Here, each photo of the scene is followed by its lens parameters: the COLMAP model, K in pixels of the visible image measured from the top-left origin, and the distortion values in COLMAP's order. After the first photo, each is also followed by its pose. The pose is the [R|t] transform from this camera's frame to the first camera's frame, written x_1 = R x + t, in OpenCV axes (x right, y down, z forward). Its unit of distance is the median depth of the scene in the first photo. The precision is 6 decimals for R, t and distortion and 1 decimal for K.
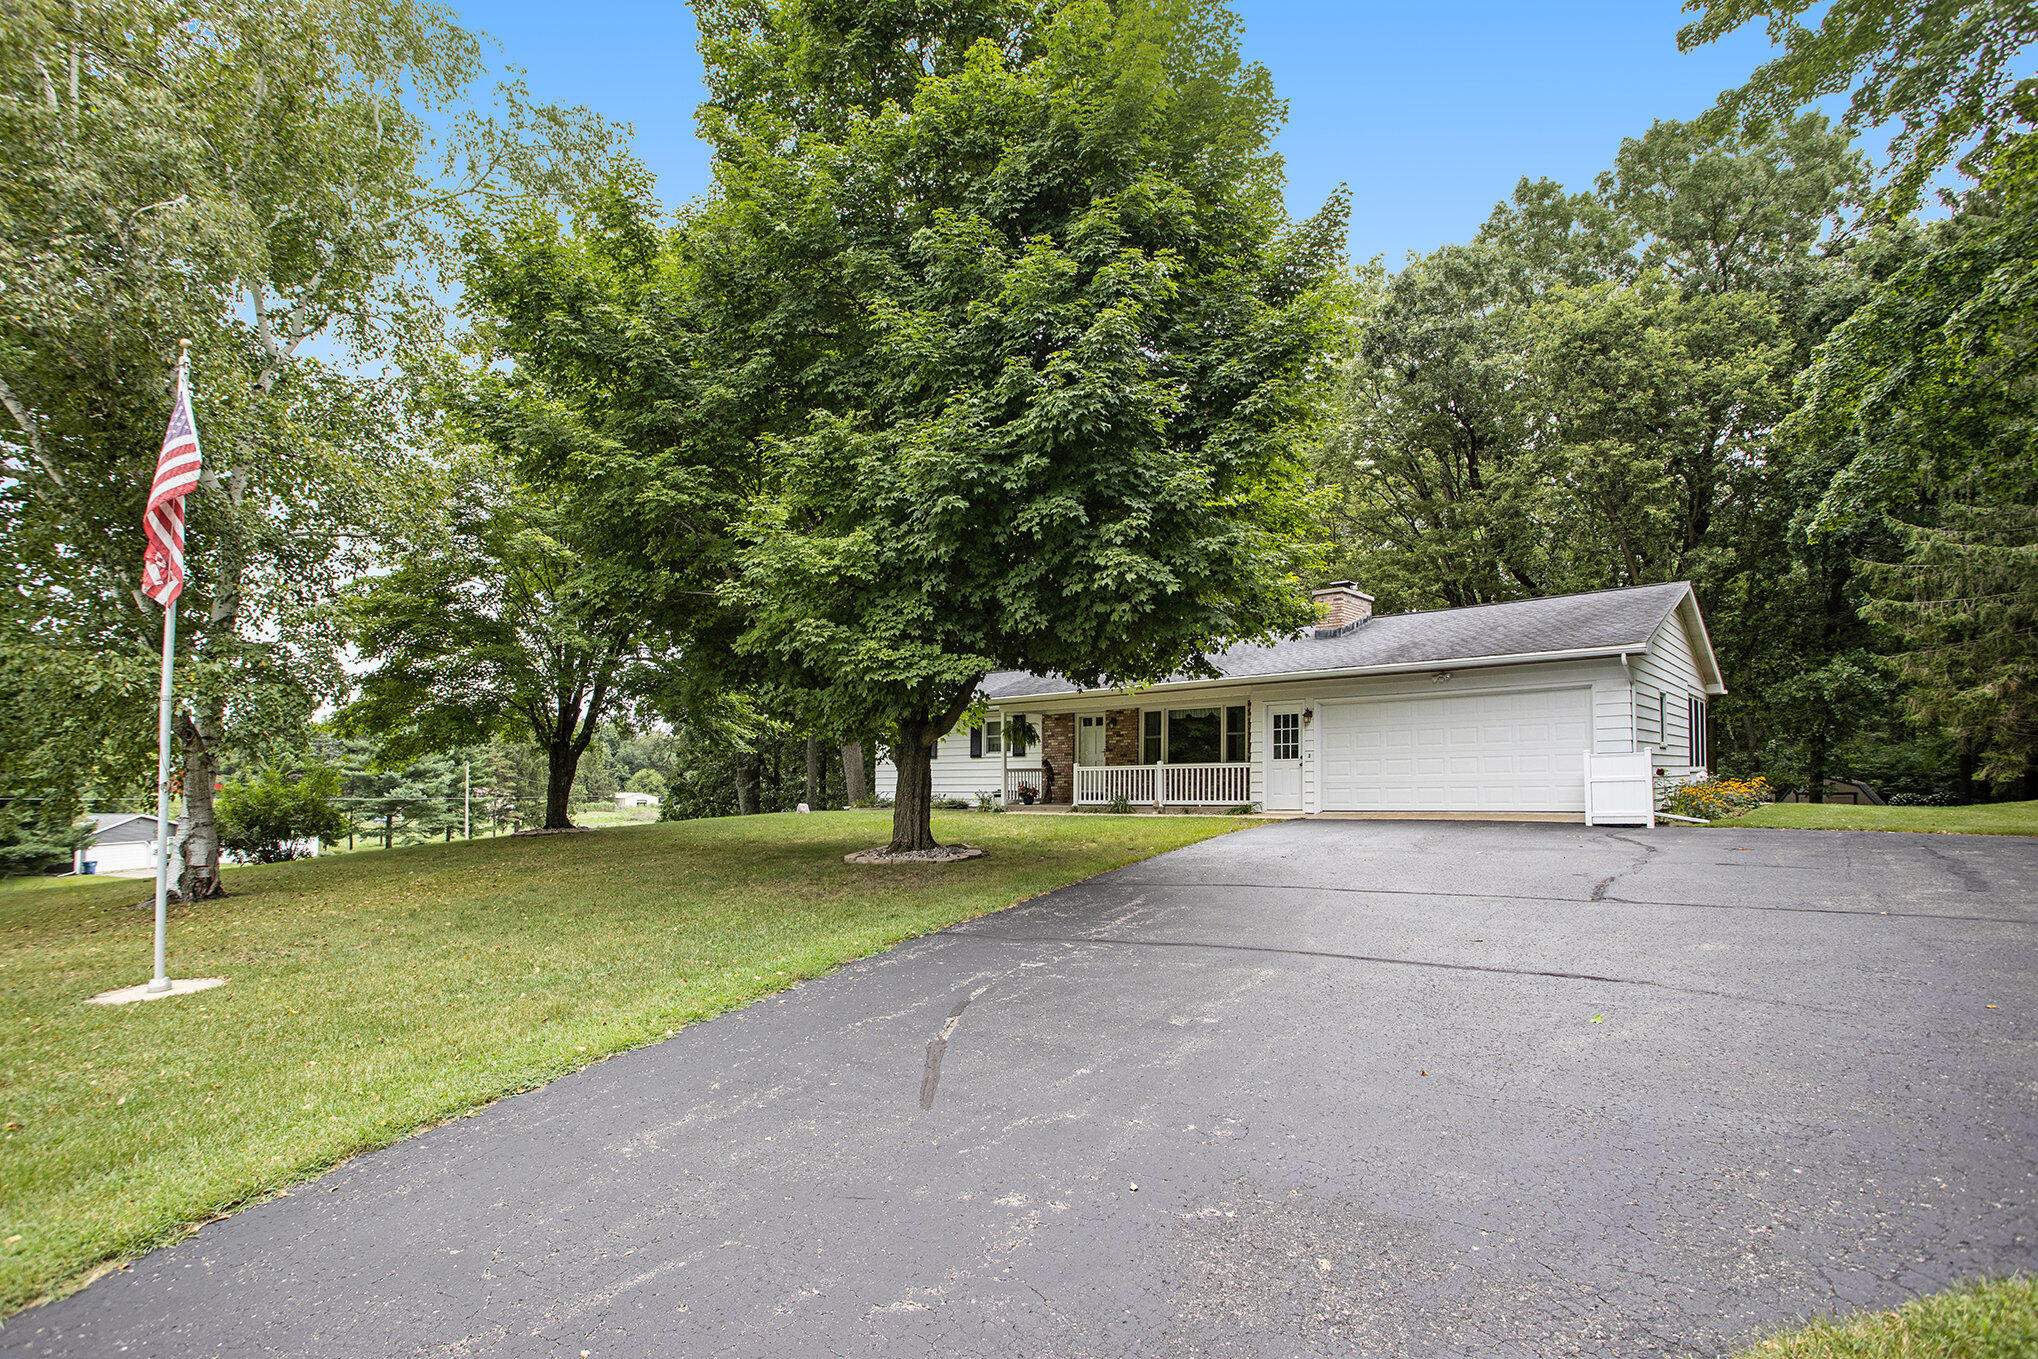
lens RADIAL K [[1031.4, 0, 1072.8], [0, 1031.4, 714.8], [0, 0, 1]] dist [-0.003801, -0.000037]
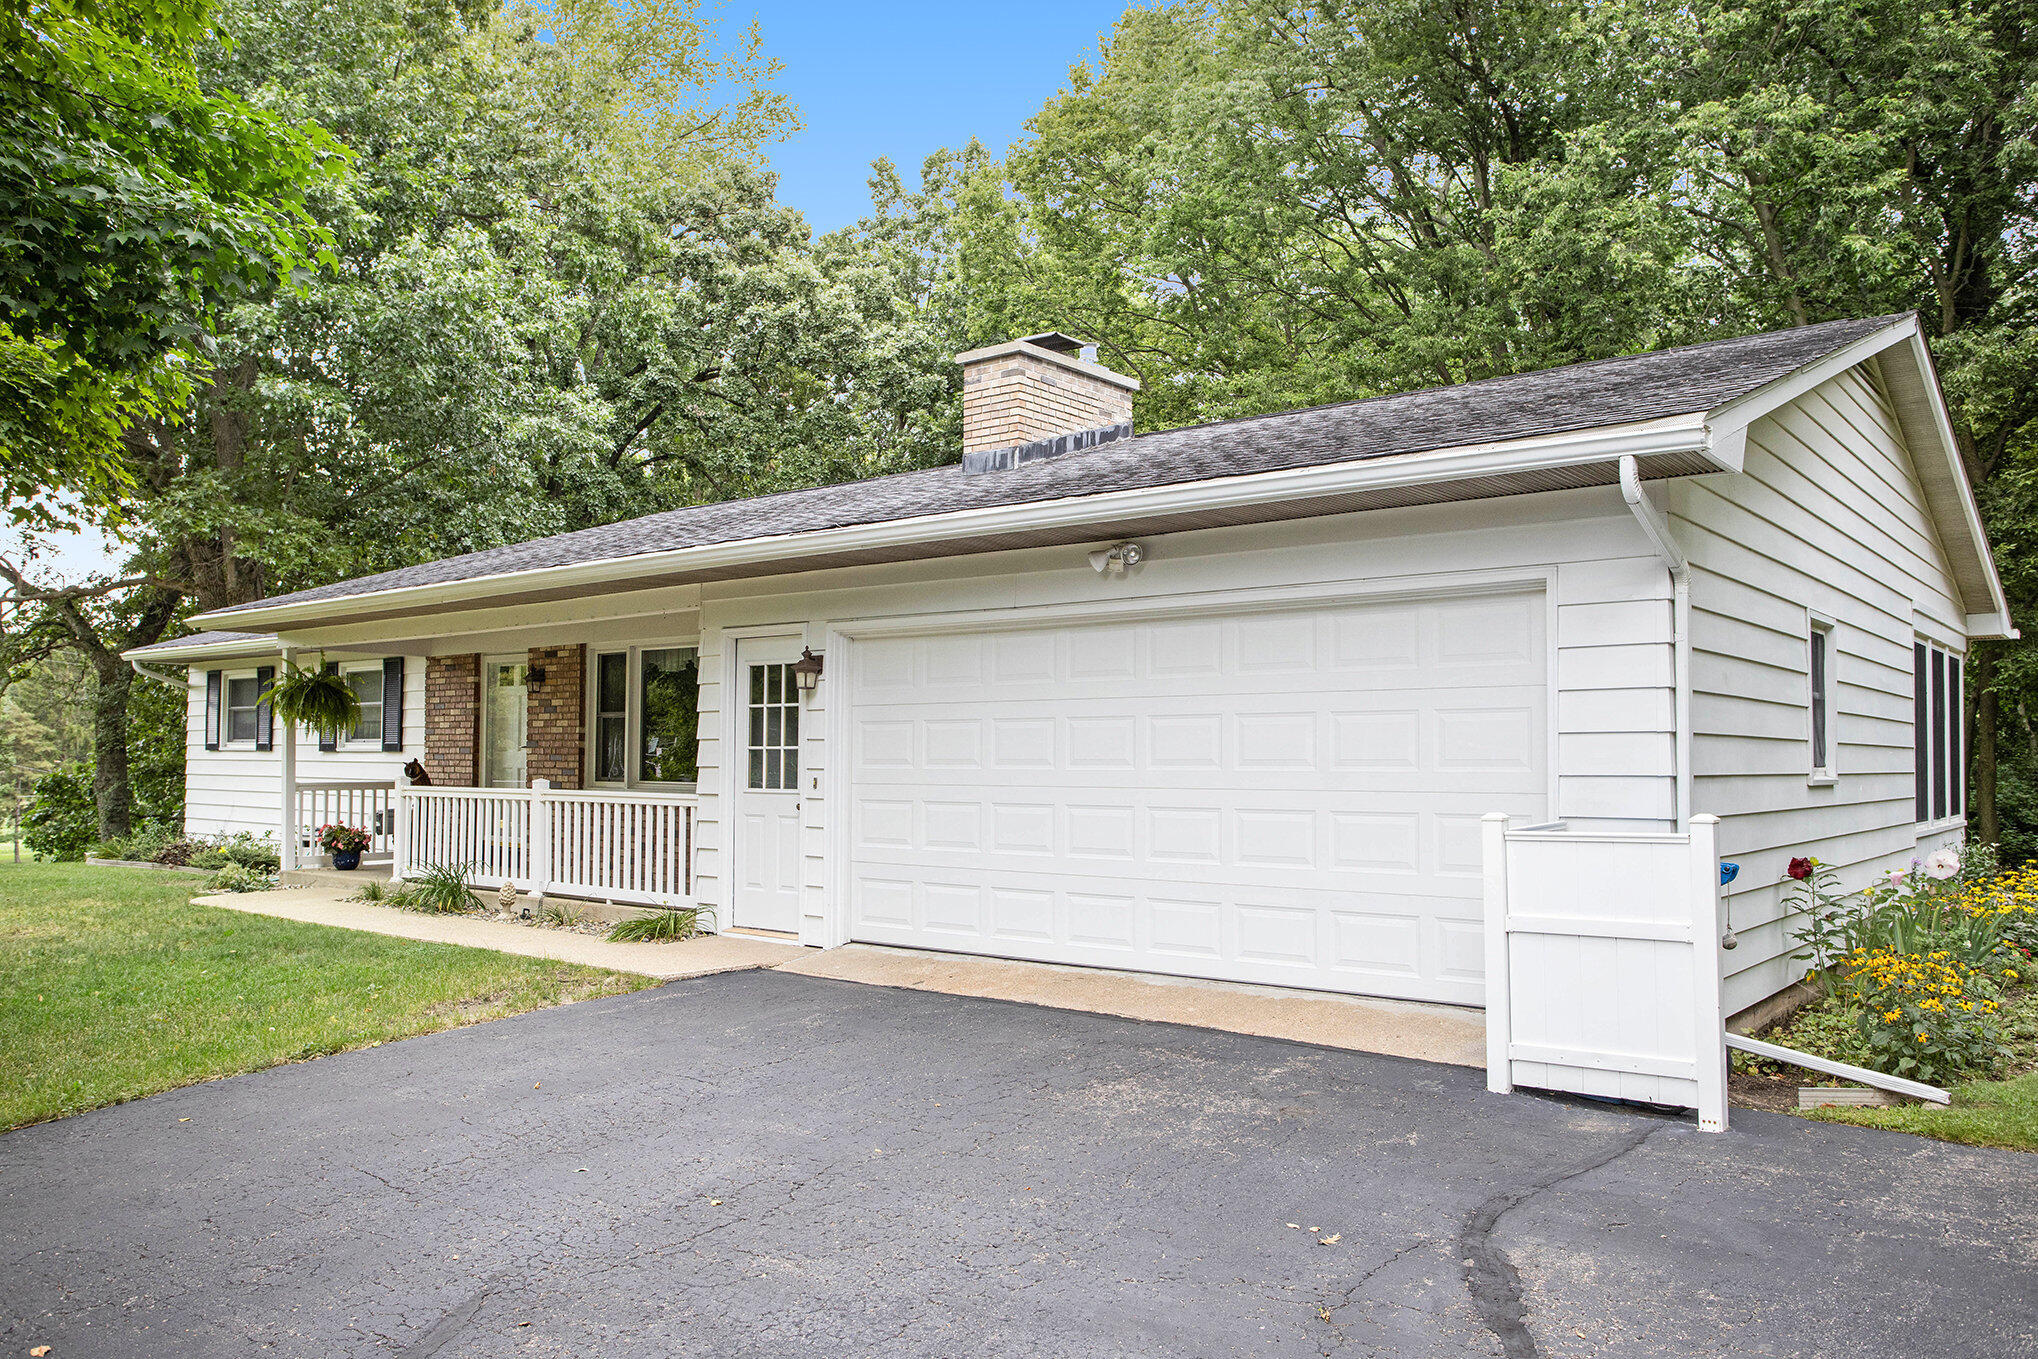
lens RADIAL K [[1533.9, 0, 1020.3], [0, 1533.9, 648.9], [0, 0, 1]] dist [-0.044286, 0.078356]
pose [[0.999674, 0.020275, -0.015493, 0.272827], [-0.020487, 0.999696, -0.013682, -0.000141], [0.015211, 0.013995, 0.999786, 0.425936]]
